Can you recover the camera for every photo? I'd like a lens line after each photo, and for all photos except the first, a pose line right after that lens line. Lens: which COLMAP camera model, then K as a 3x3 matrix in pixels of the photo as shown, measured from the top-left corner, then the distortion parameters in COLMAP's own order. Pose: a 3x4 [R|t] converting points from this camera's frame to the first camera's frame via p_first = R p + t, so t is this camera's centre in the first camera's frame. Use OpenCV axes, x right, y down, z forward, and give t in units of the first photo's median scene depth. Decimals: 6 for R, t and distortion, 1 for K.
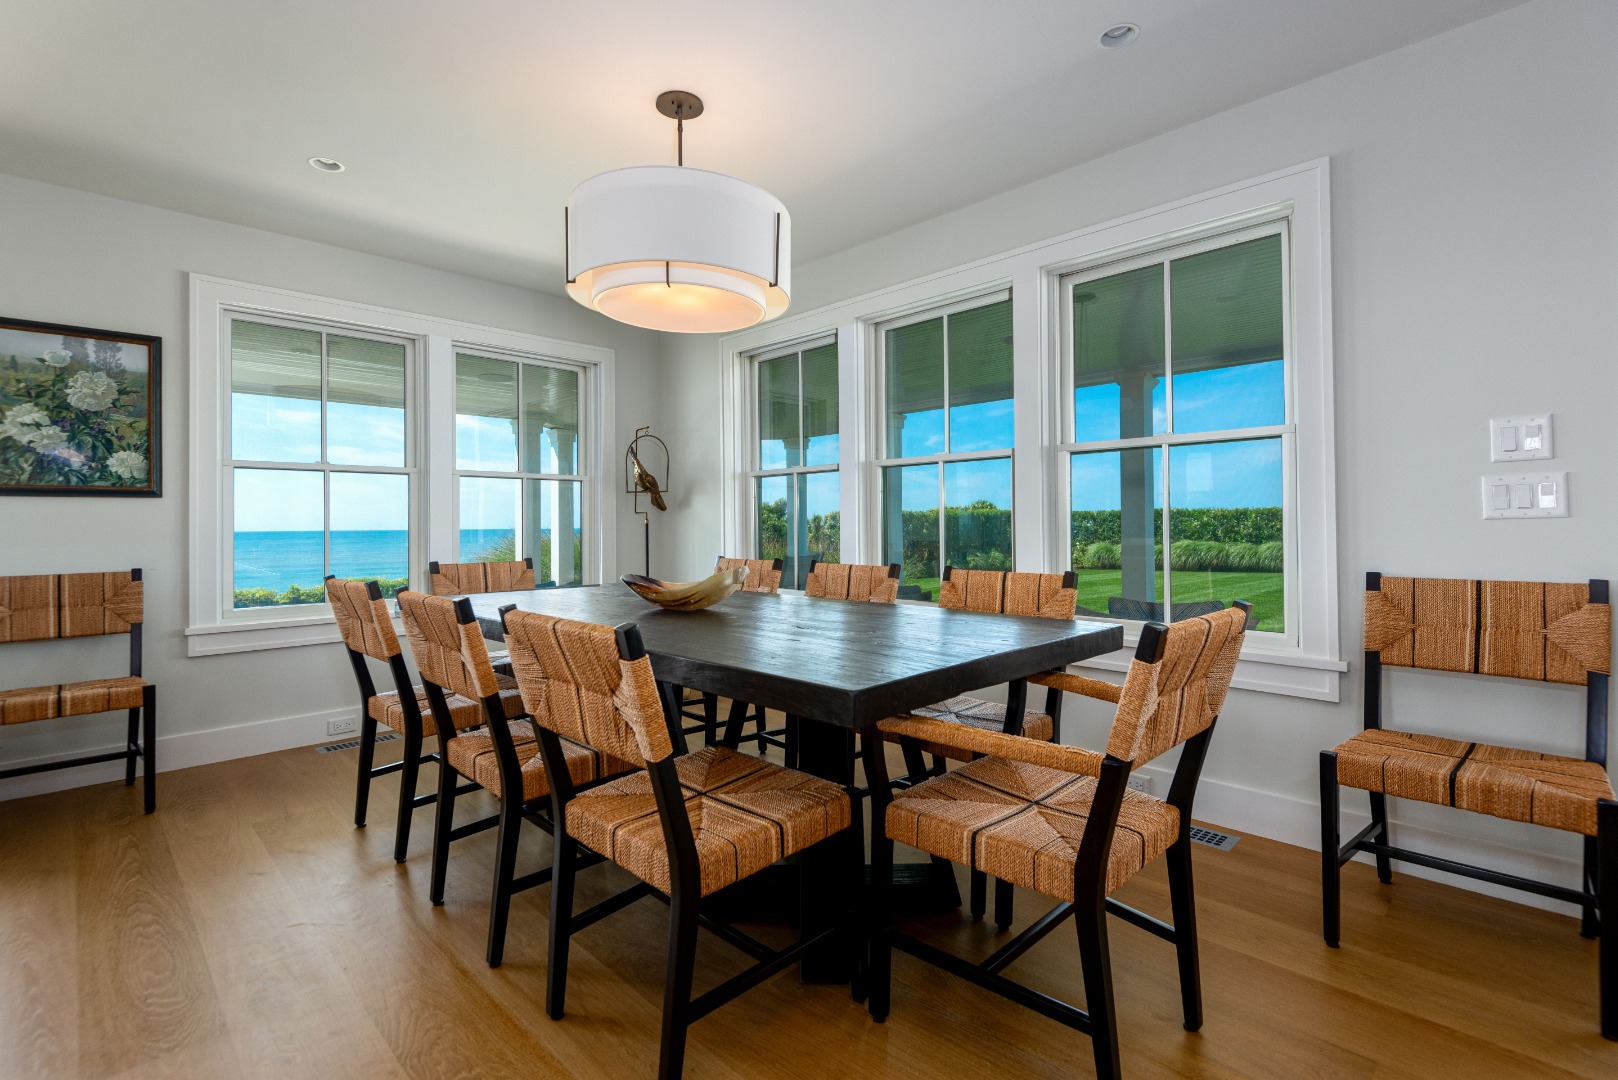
lens RADIAL K [[739.9, 0, 811.2], [0, 739.9, 520.5], [0, 0, 1]] dist [0.015125, -0.002734]
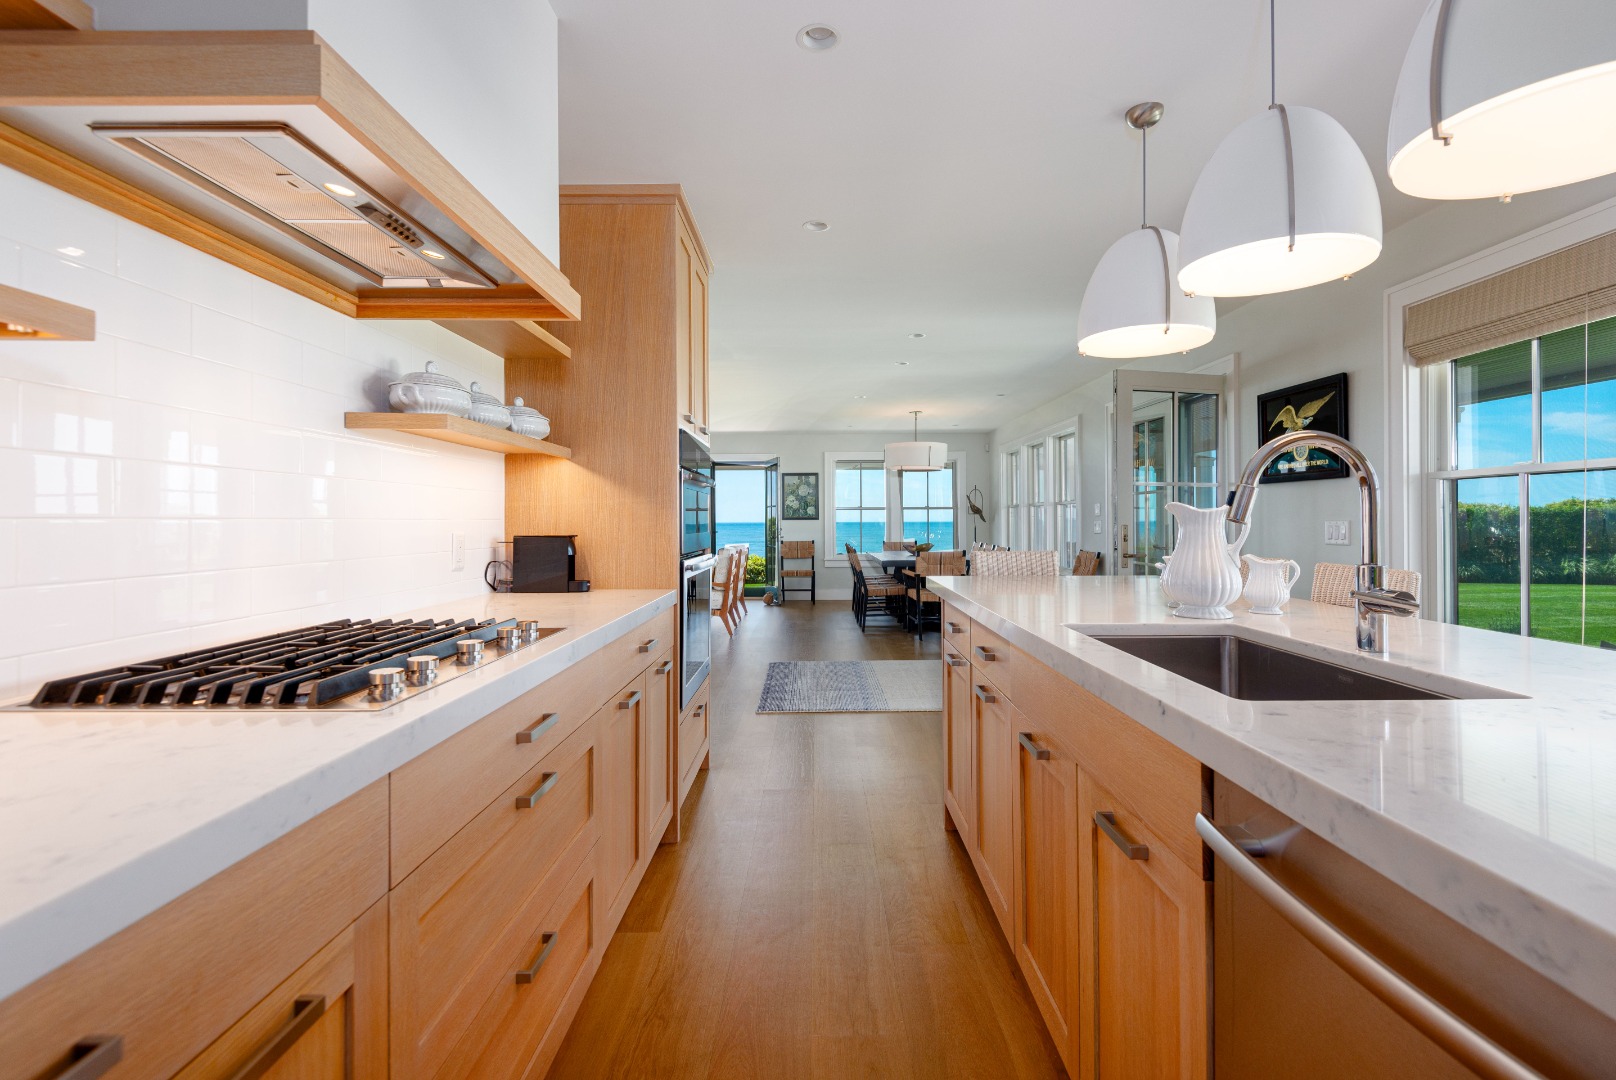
lens RADIAL K [[739.0, 0, 803.1], [0, 739.0, 529.0], [0, 0, 1]] dist [0.015125, -0.002734]
pose [[0.709533, 0.004160, -0.704660, 1.480942], [0.007132, 0.999889, 0.013084, -0.035063], [0.704636, -0.014309, 0.709425, -1.466146]]
